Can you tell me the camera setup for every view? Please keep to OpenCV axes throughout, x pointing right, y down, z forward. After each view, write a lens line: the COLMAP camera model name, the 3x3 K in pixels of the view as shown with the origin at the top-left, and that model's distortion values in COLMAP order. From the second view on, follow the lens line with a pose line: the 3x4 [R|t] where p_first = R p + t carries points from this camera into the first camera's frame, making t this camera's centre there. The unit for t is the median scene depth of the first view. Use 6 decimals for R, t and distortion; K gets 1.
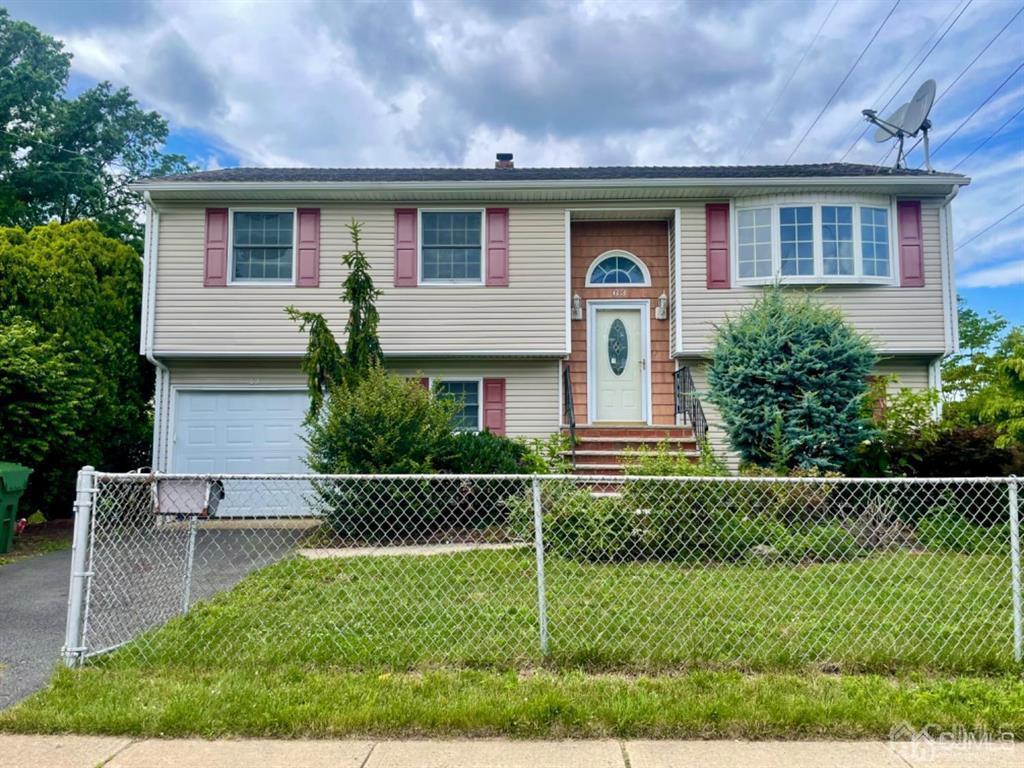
lens RADIAL K [[716.8, 0, 511.6], [0, 716.8, 393.7], [0, 0, 1]] dist [0.066946, -0.061300]
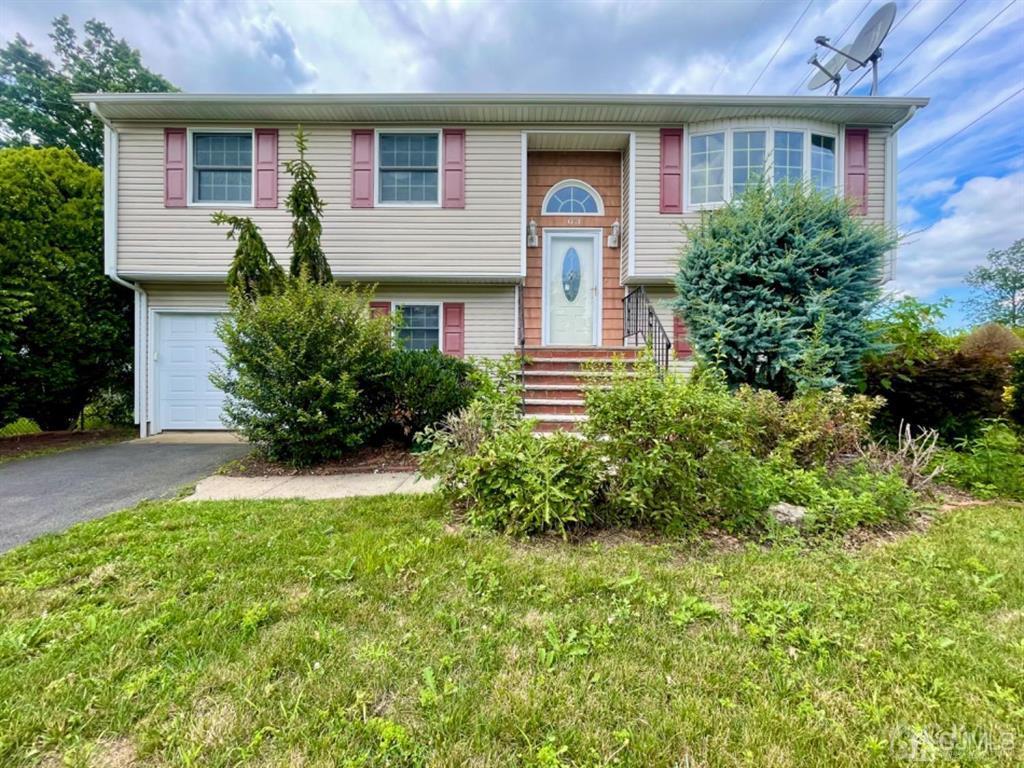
lens RADIAL K [[414.8, 0, 511.3], [0, 414.8, 381.9], [0, 0, 1]] dist [-0.000907, 0.000487]
pose [[0.999821, 0.006813, 0.017651, 0.052050], [-0.008366, 0.995954, 0.089478, 0.039790], [-0.016970, -0.089610, 0.995832, 0.393844]]
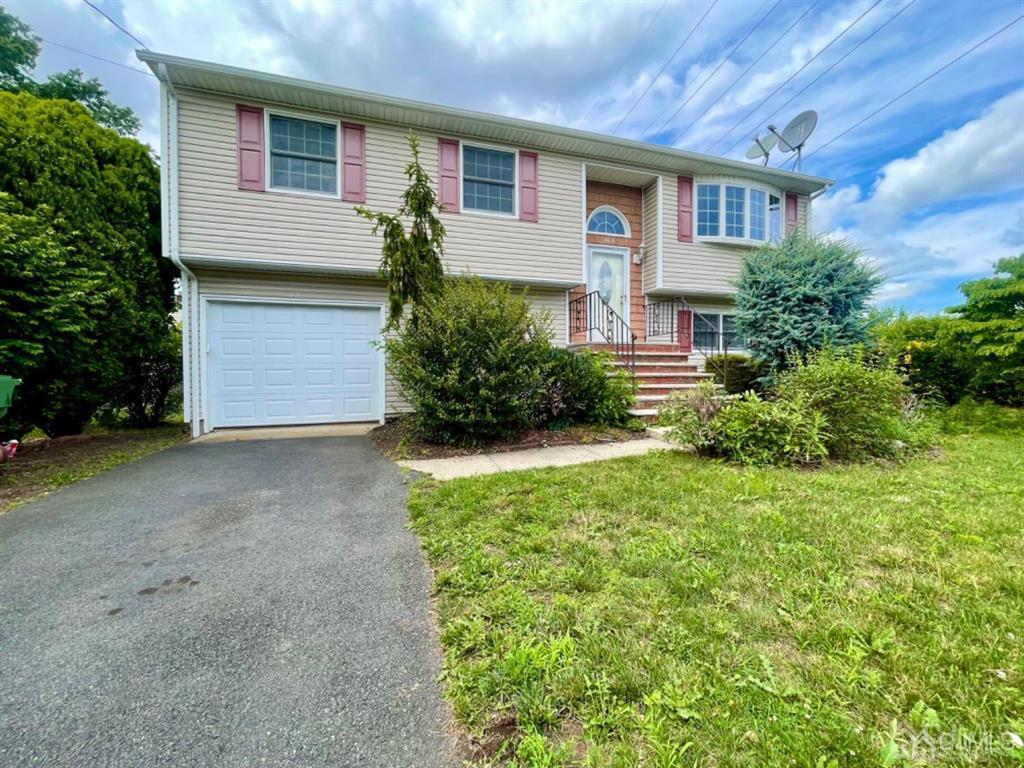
lens RADIAL K [[389.1, 0, 502.8], [0, 389.1, 381.0], [0, 0, 1]] dist [-0.001063, -0.000328]
pose [[0.953361, -0.010115, 0.301662, -0.250120], [-0.020599, 0.994928, 0.098459, 0.045555], [-0.301128, -0.100081, 0.948317, 0.388257]]
